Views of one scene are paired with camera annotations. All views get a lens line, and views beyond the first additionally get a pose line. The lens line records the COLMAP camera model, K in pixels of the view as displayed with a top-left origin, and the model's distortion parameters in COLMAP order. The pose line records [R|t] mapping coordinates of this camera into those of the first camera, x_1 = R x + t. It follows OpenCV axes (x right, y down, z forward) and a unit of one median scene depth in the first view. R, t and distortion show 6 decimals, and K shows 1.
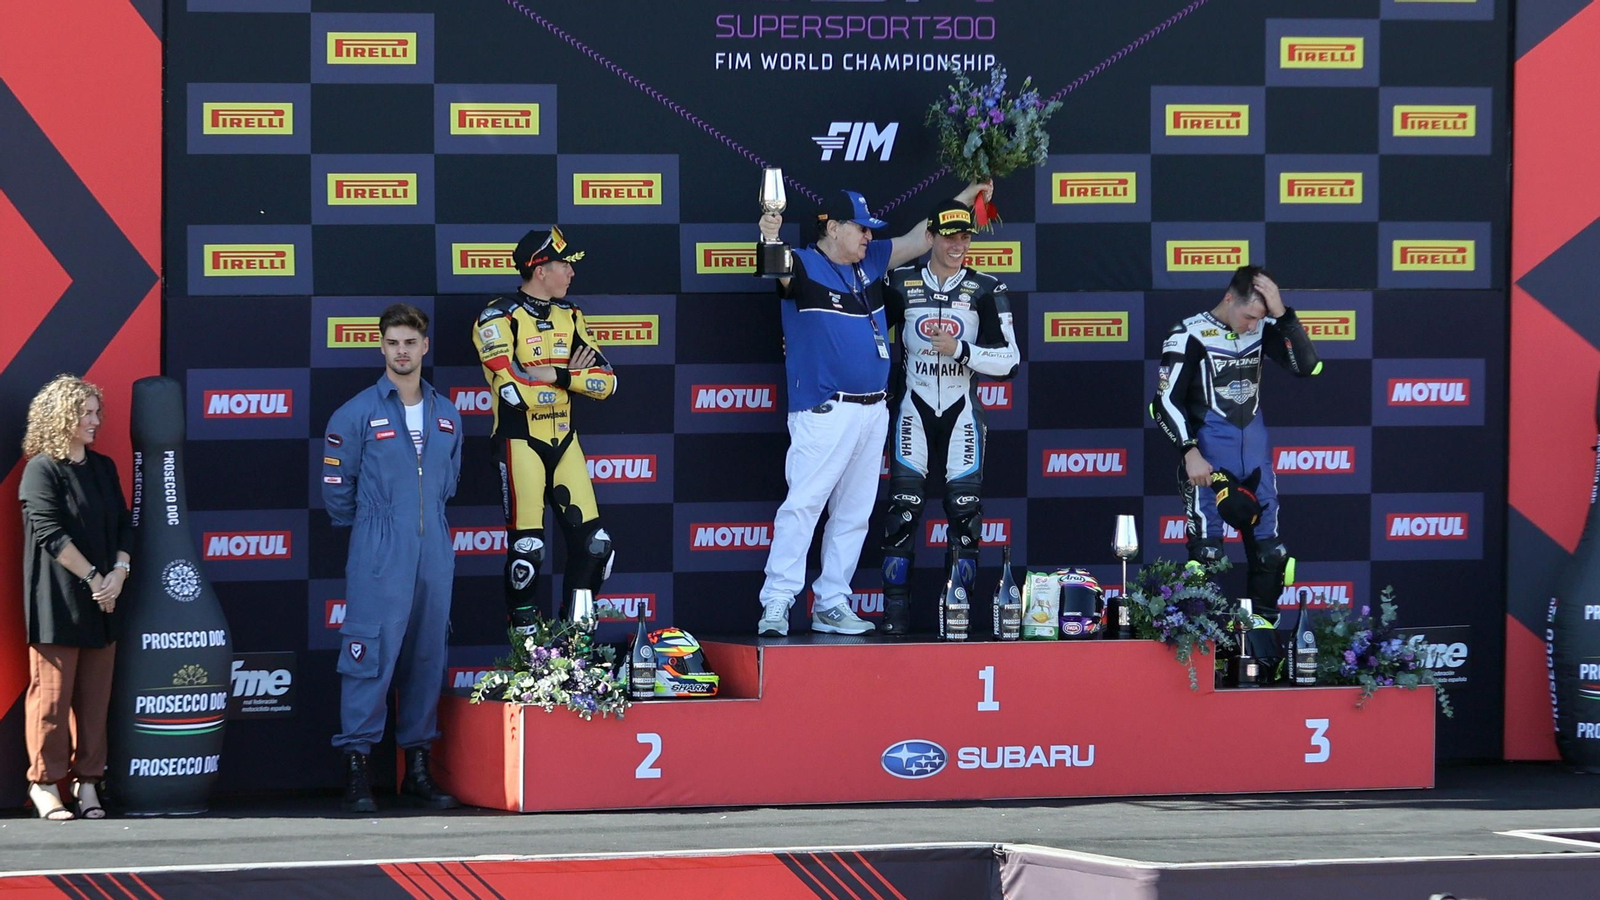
lens RADIAL K [[9438.5, 0, 794.7], [0, 9438.5, 452.2], [0, 0, 1]] dist [0.033427, 0.000000]
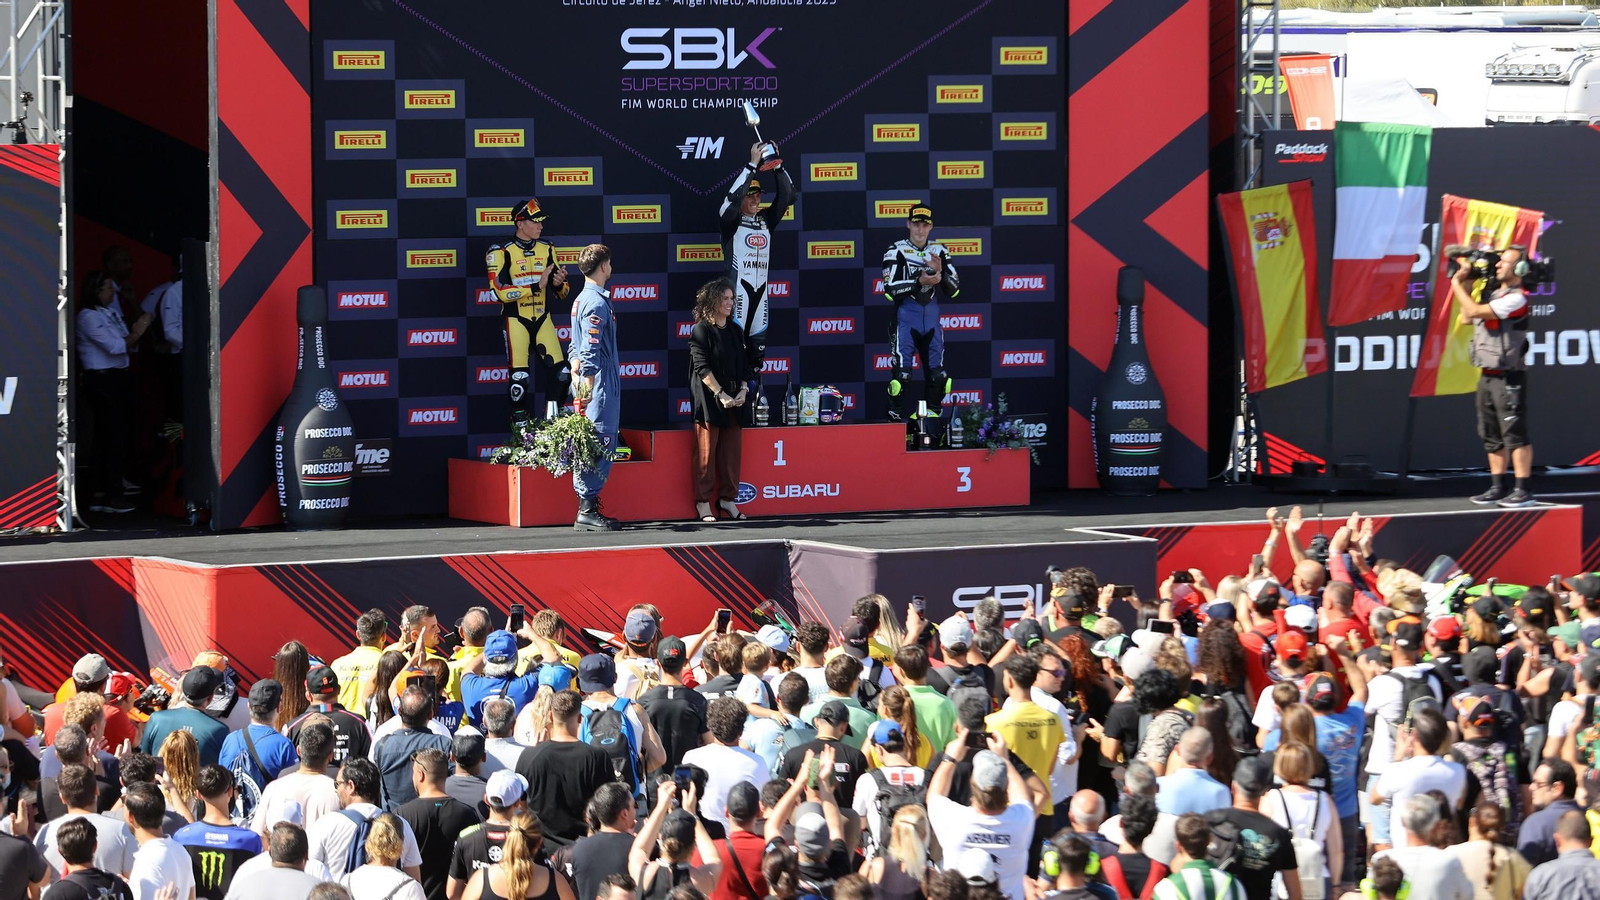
lens RADIAL K [[9516.3, 0, 779.5], [0, 9516.3, 368.2], [0, 0, 1]] dist [1.766594, 0.000000]
pose [[0.999014, -0.015485, -0.041597, 0.095777], [0.015724, 0.999862, 0.005420, -0.000784], [0.041507, -0.006069, 0.999120, -0.801651]]
